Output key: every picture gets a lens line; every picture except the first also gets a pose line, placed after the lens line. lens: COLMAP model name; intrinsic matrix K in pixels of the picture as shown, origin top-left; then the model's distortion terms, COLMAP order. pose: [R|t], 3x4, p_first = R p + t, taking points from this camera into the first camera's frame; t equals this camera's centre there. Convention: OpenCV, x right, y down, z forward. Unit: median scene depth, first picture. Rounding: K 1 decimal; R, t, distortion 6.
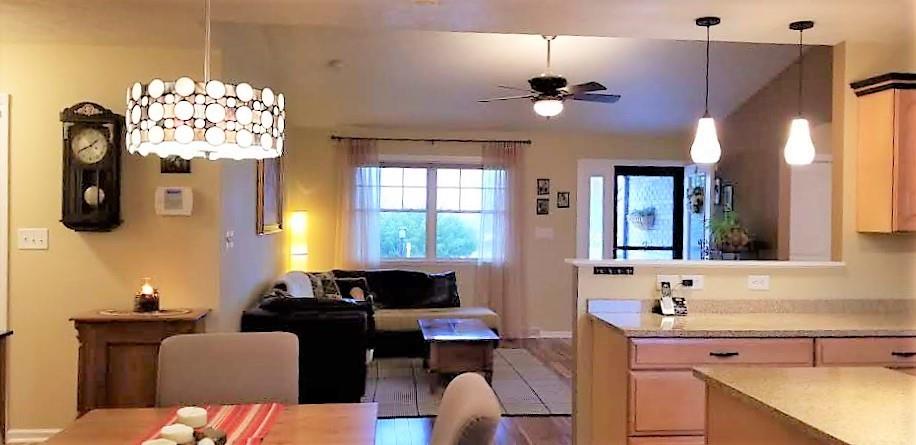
lens RADIAL K [[772.8, 0, 458.0], [0, 772.8, 222.5], [0, 0, 1]] dist [0.093907, -0.192264]
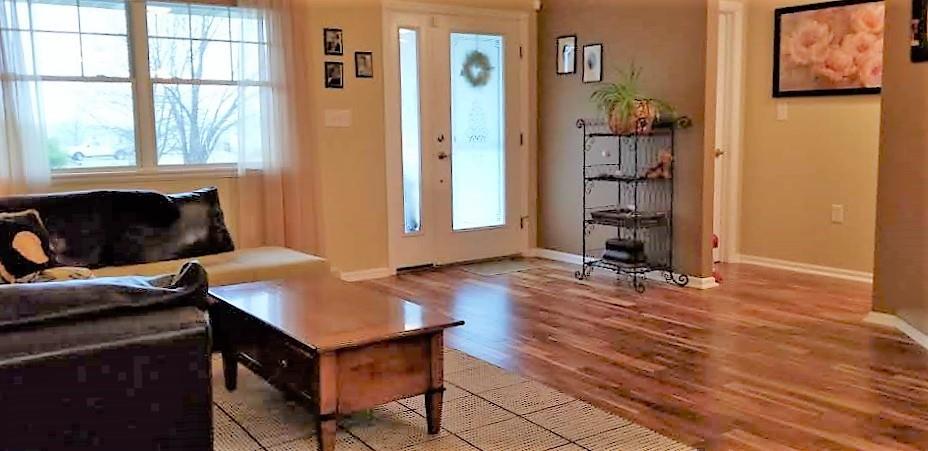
lens RADIAL K [[783.0, 0, 464.0], [0, 783.0, 225.5], [0, 0, 1]] dist [0.093907, -0.192264]
pose [[0.872531, -0.081931, 0.481641, -0.122781], [0.023498, 0.991735, 0.126134, 0.023766], [-0.487994, -0.098738, 0.867244, 0.425448]]
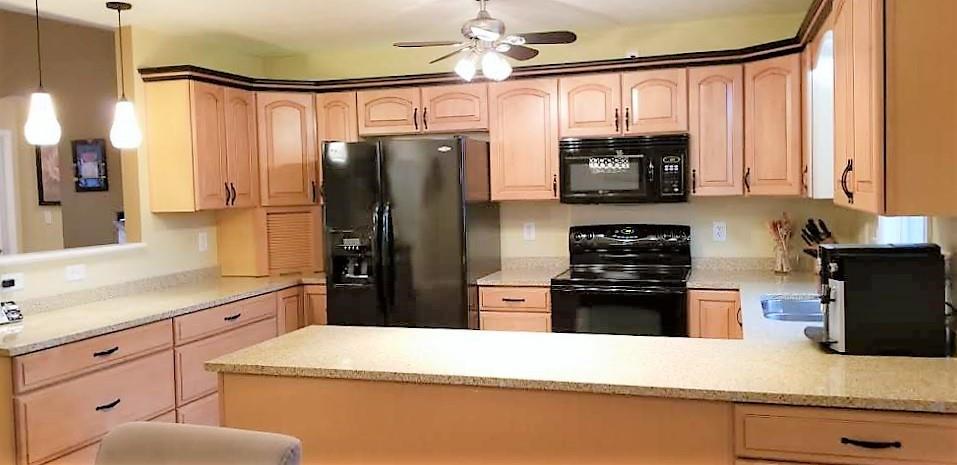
lens RADIAL K [[784.6, 0, 480.7], [0, 784.6, 216.0], [0, 0, 1]] dist [0.069214, -0.005398]
pose [[0.414658, -0.057522, 0.908157, -0.142238], [0.032498, 0.998300, 0.048393, -0.010738], [-0.909397, 0.009447, 0.415823, 0.083050]]
